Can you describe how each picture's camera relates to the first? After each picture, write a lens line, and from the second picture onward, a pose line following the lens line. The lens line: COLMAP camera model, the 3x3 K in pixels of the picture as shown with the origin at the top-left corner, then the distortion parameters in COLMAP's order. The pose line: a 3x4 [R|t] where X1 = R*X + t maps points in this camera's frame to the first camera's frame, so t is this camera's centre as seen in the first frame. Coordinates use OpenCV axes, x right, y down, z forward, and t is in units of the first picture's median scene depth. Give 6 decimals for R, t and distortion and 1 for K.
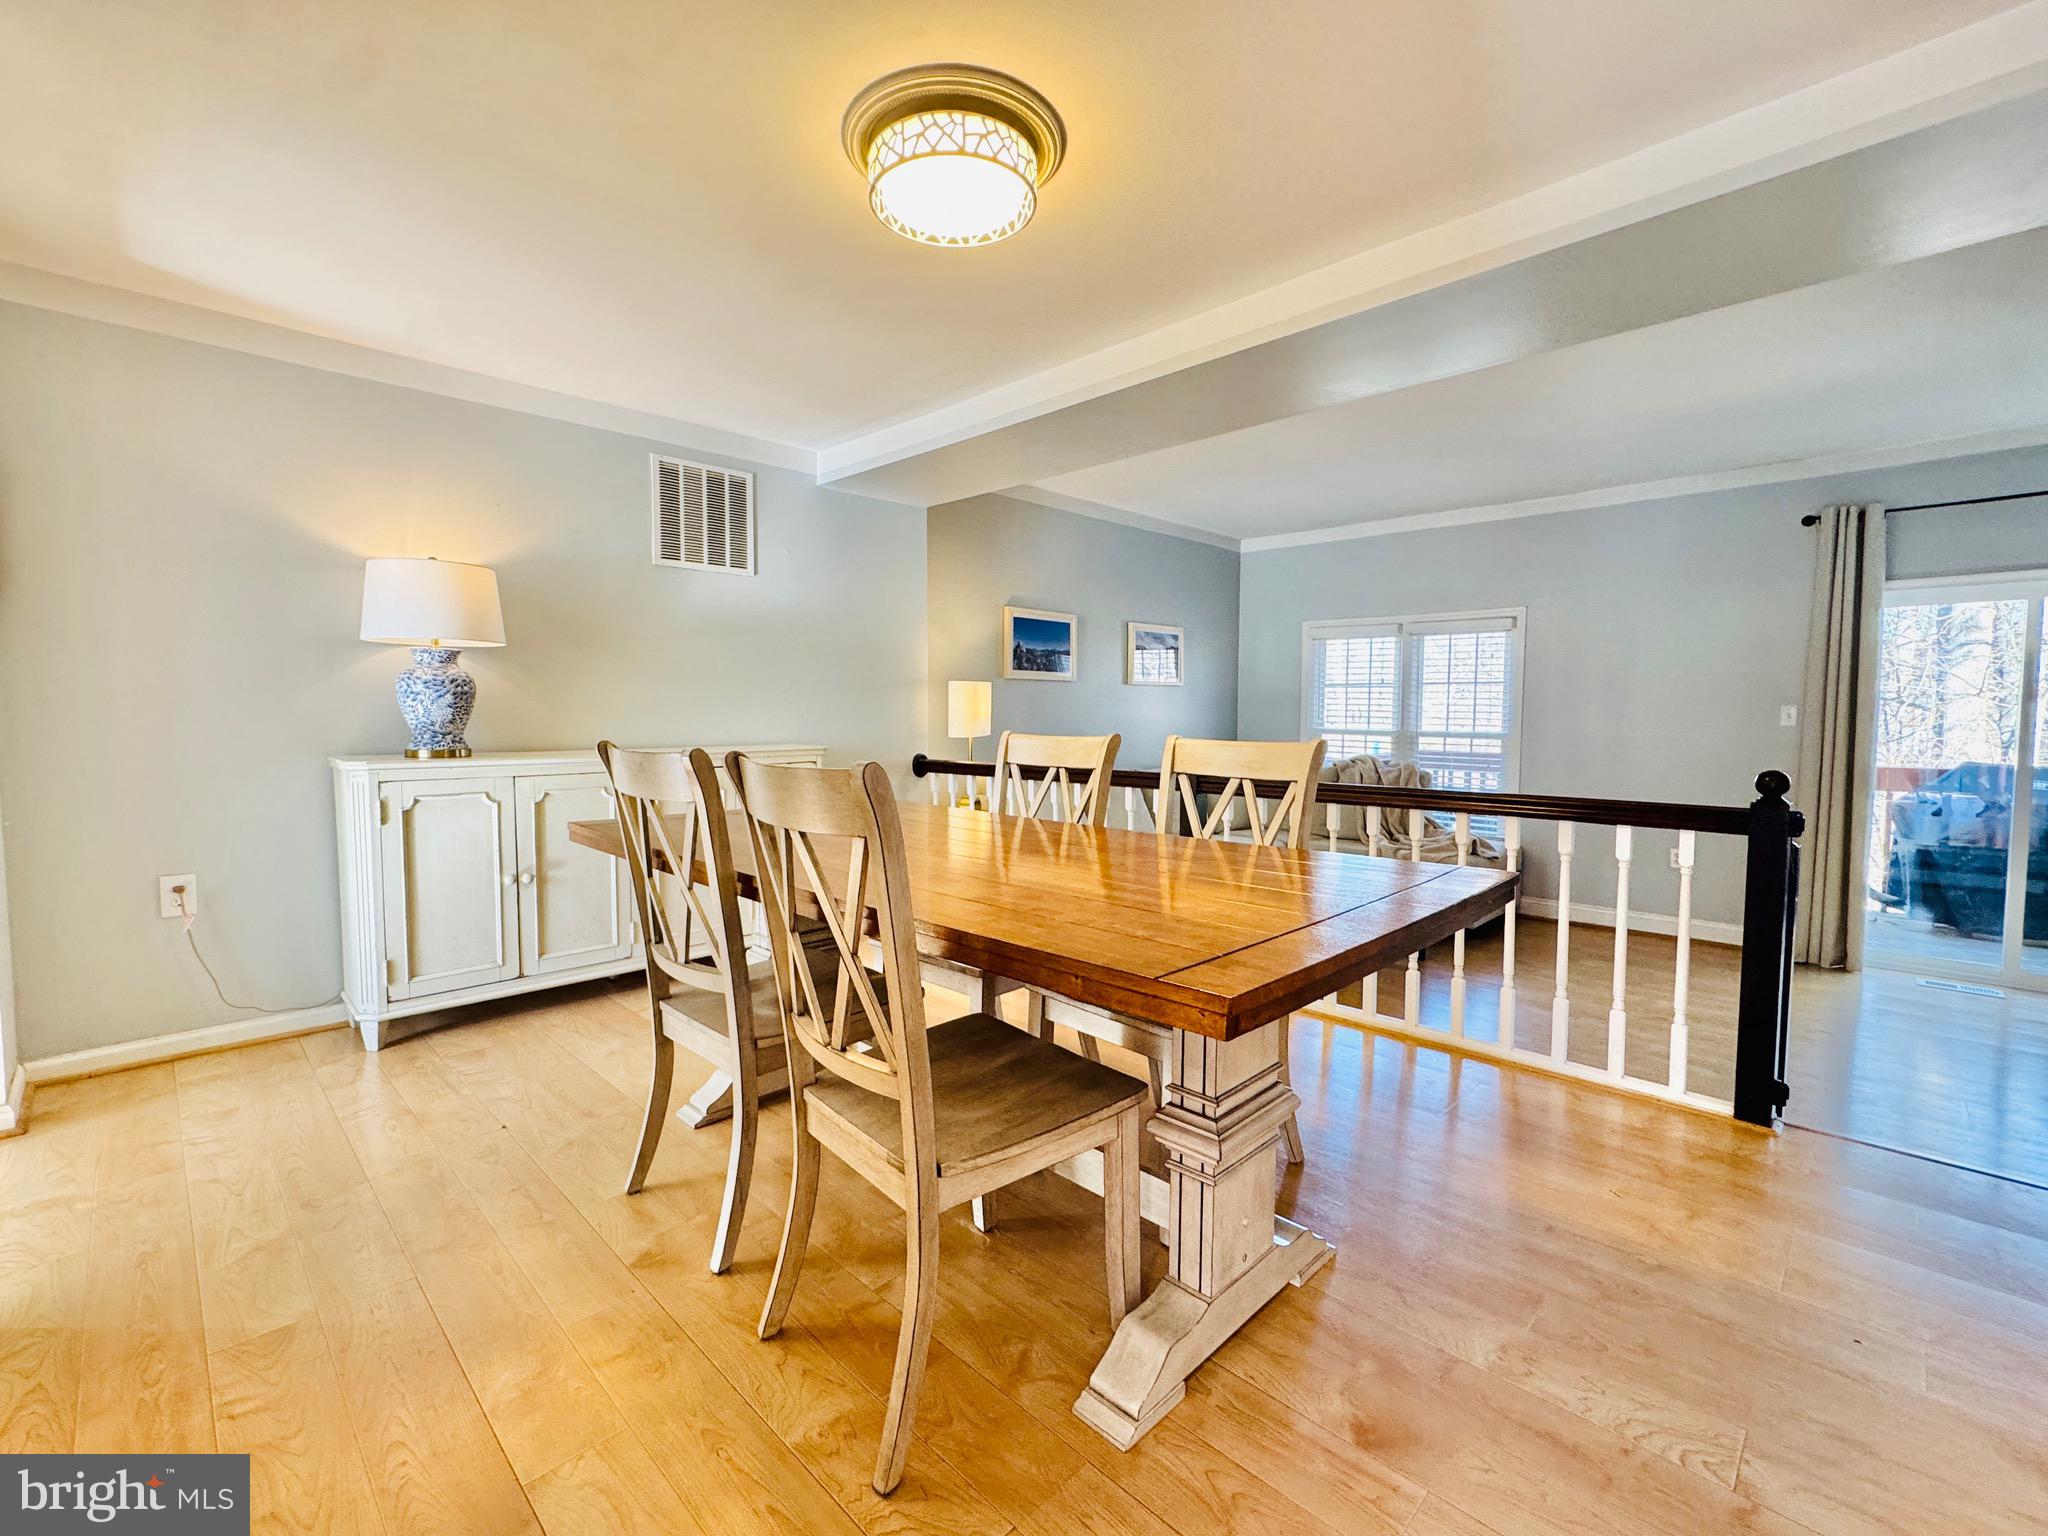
lens RADIAL K [[884.7, 0, 1030.4], [0, 884.7, 763.9], [0, 0, 1]] dist [-0.000522, 0.000001]
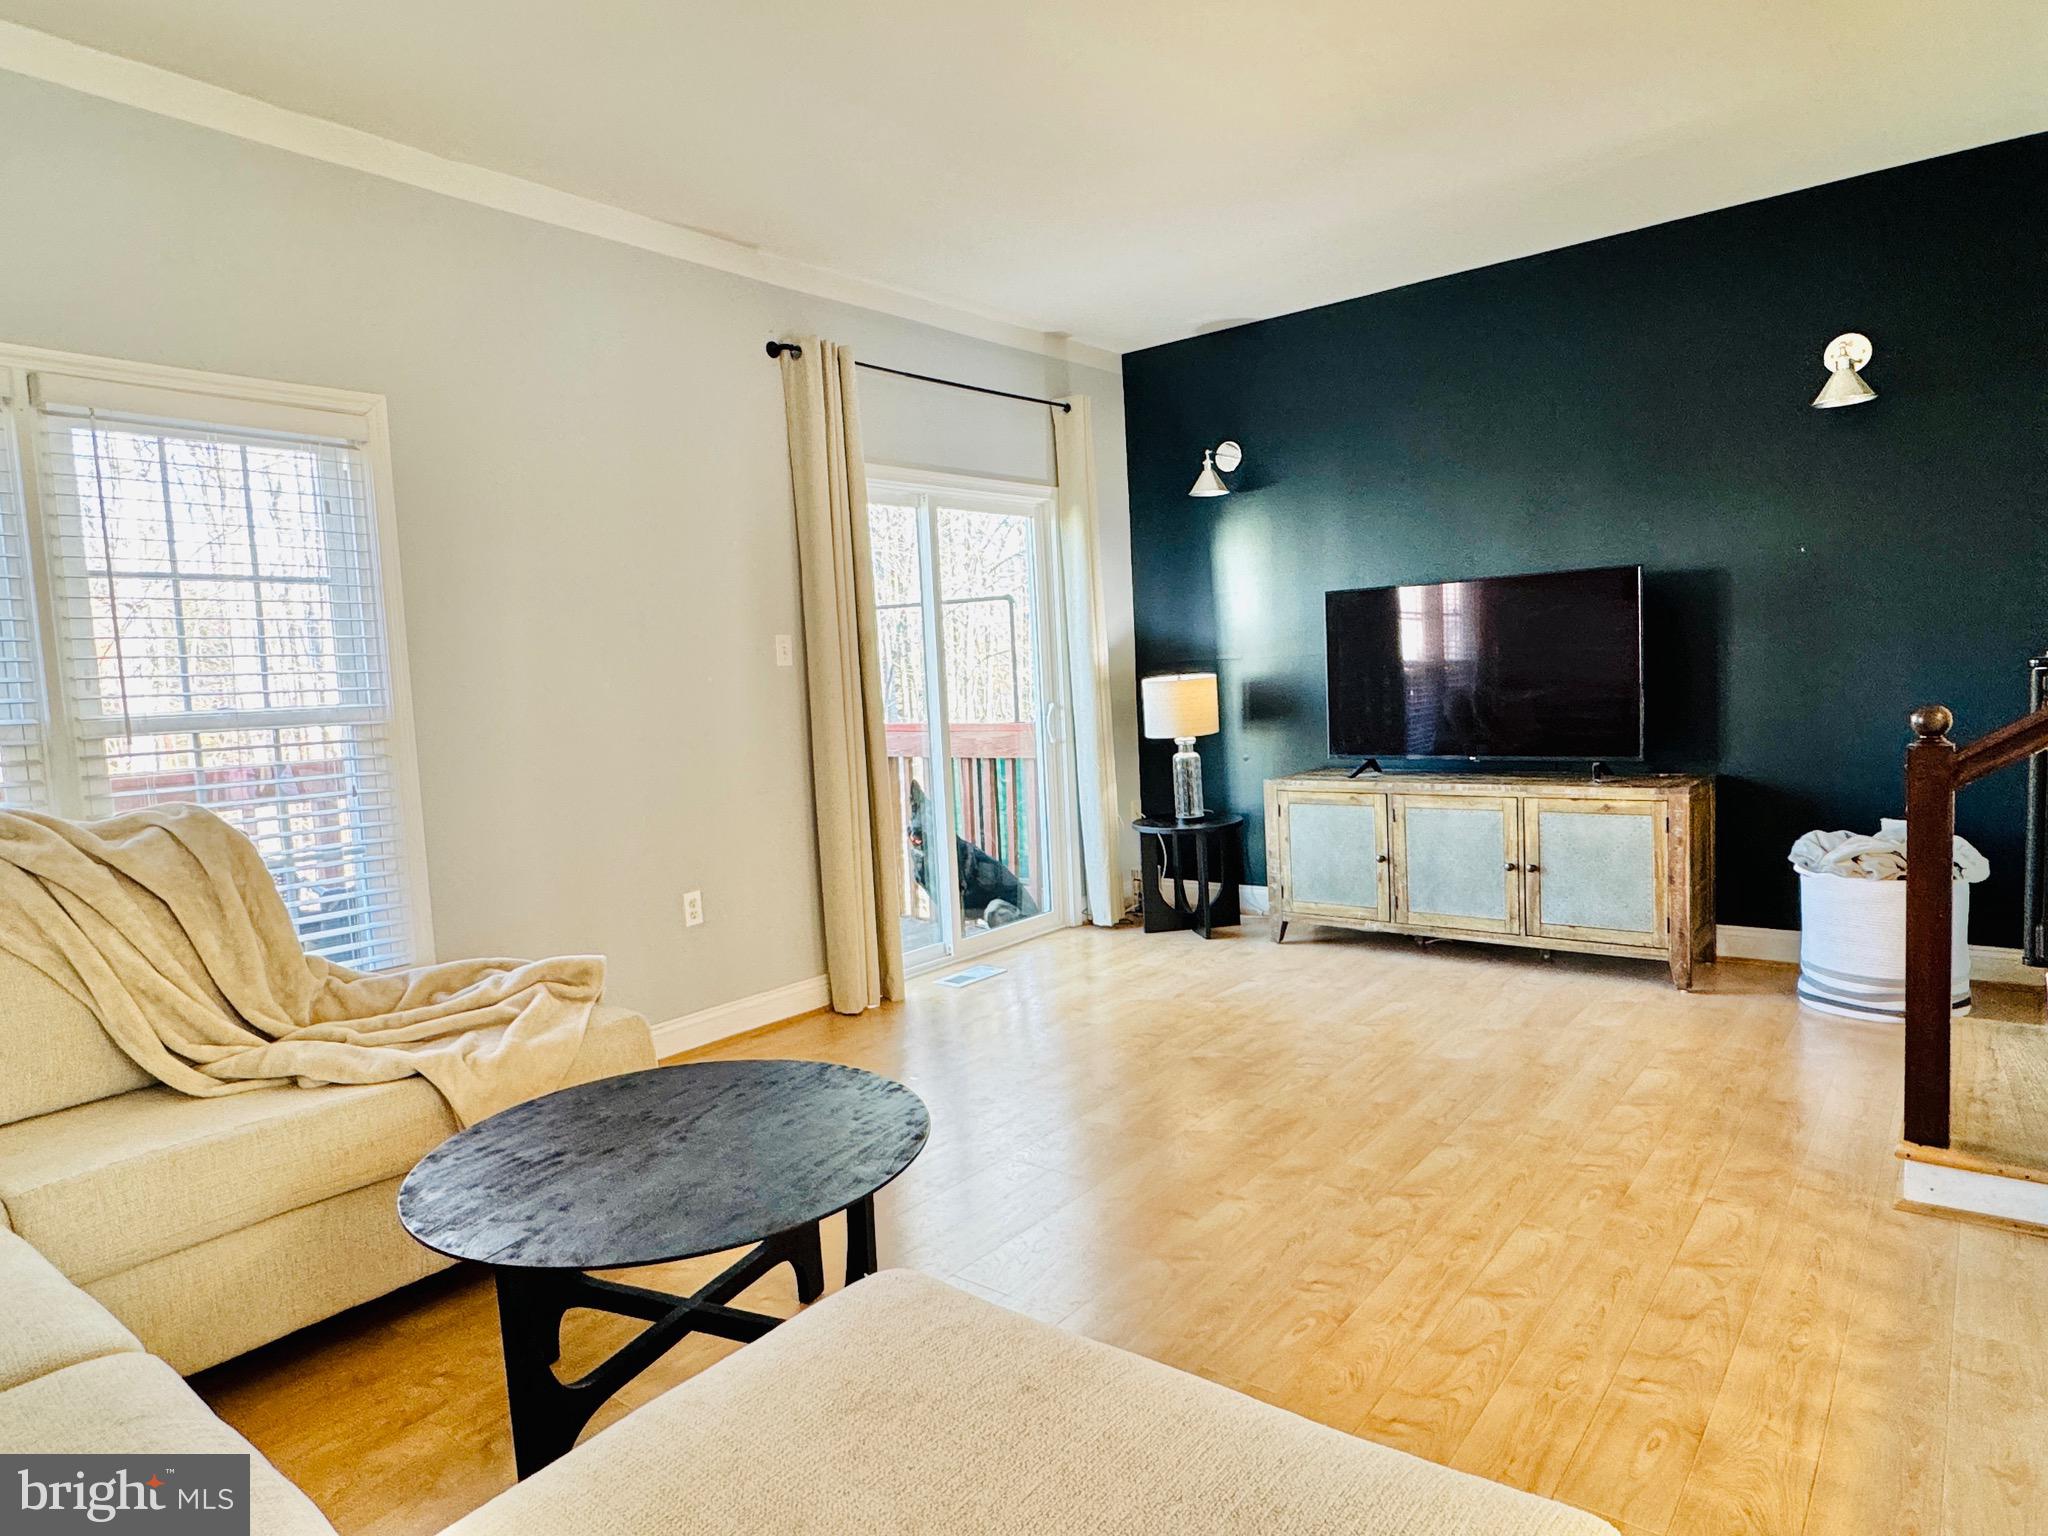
lens RADIAL K [[1209.1, 0, 1026.7], [0, 1209.1, 771.3], [0, 0, 1]] dist [0.001765, 0.000763]
pose [[-0.112537, -0.077856, 0.990593, -0.032930], [0.103688, 0.990563, 0.089633, -0.025444], [-0.988223, 0.112799, -0.103402, 0.808585]]
